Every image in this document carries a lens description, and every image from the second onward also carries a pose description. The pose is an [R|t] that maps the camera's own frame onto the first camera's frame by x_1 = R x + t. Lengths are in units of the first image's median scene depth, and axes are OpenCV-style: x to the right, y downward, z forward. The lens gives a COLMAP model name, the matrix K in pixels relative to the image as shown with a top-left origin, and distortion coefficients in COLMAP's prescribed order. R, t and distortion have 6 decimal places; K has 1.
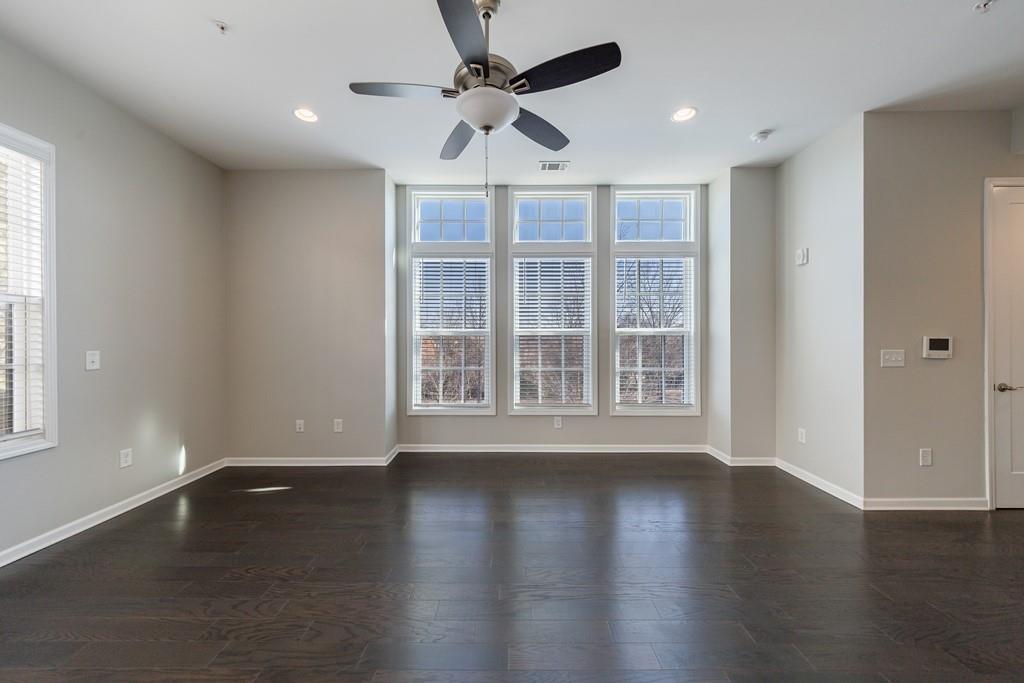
lens RADIAL K [[355.6, 0, 506.0], [0, 355.6, 341.7], [0, 0, 1]] dist [-0.001473, -0.000142]
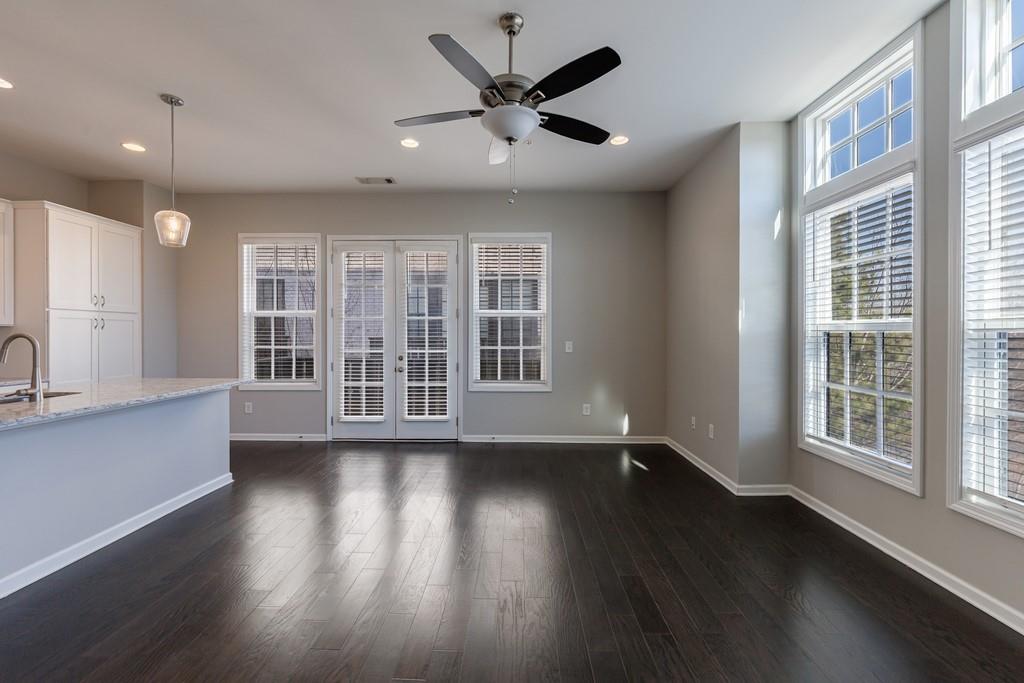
lens RADIAL K [[413.9, 0, 509.6], [0, 413.9, 334.5], [0, 0, 1]] dist [0.003370, -0.002984]
pose [[-0.007348, -0.000533, -0.999973, 0.529300], [-0.017544, 0.999846, -0.000404, -0.000799], [0.999819, 0.017540, -0.007356, 0.446982]]
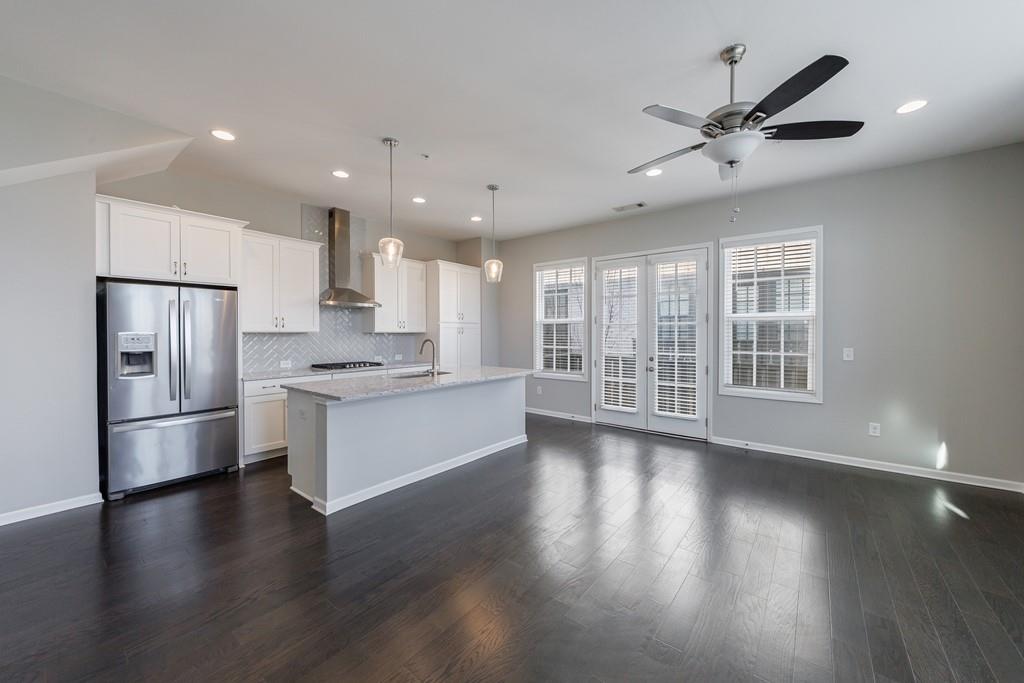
lens RADIAL K [[383.9, 0, 514.1], [0, 383.9, 336.6], [0, 0, 1]] dist [-0.006010, -0.000429]
pose [[-0.612245, 0.008596, -0.790622, 0.601482], [-0.014209, 0.999660, 0.021872, -0.022826], [0.790541, 0.024625, -0.611914, 0.537491]]
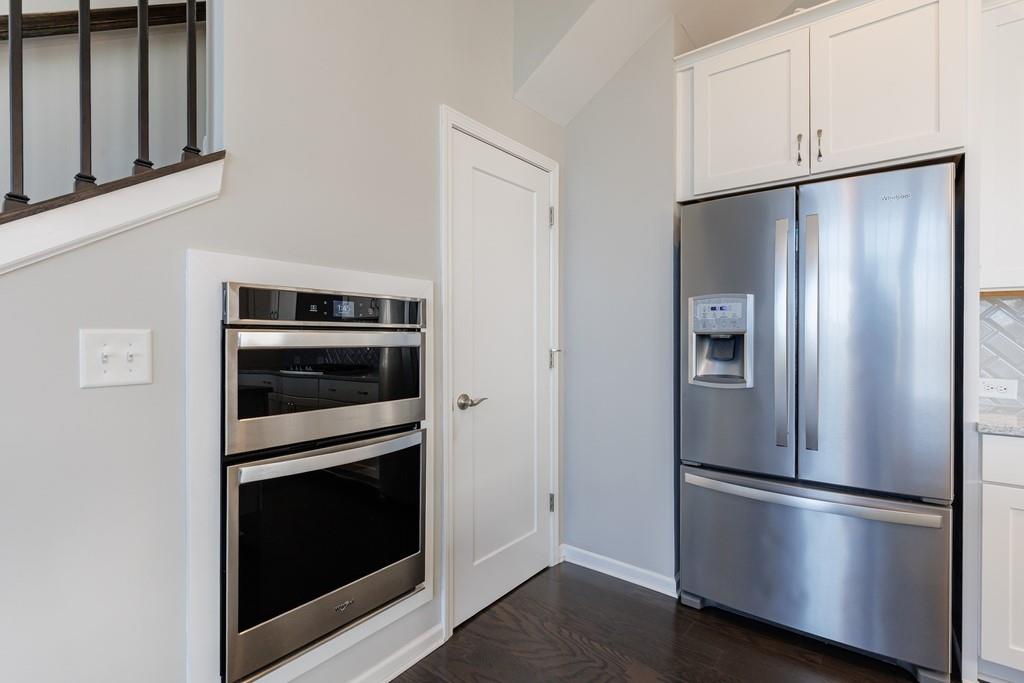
lens RADIAL K [[482.0, 0, 512.8], [0, 482.0, 338.2], [0, 0, 1]] dist [-0.003981, -0.000111]
pose [[-0.780046, -0.002738, 0.625716, -2.029520], [0.006919, 0.999892, 0.013000, 0.483744], [-0.625684, 0.014469, -0.779942, -4.636741]]
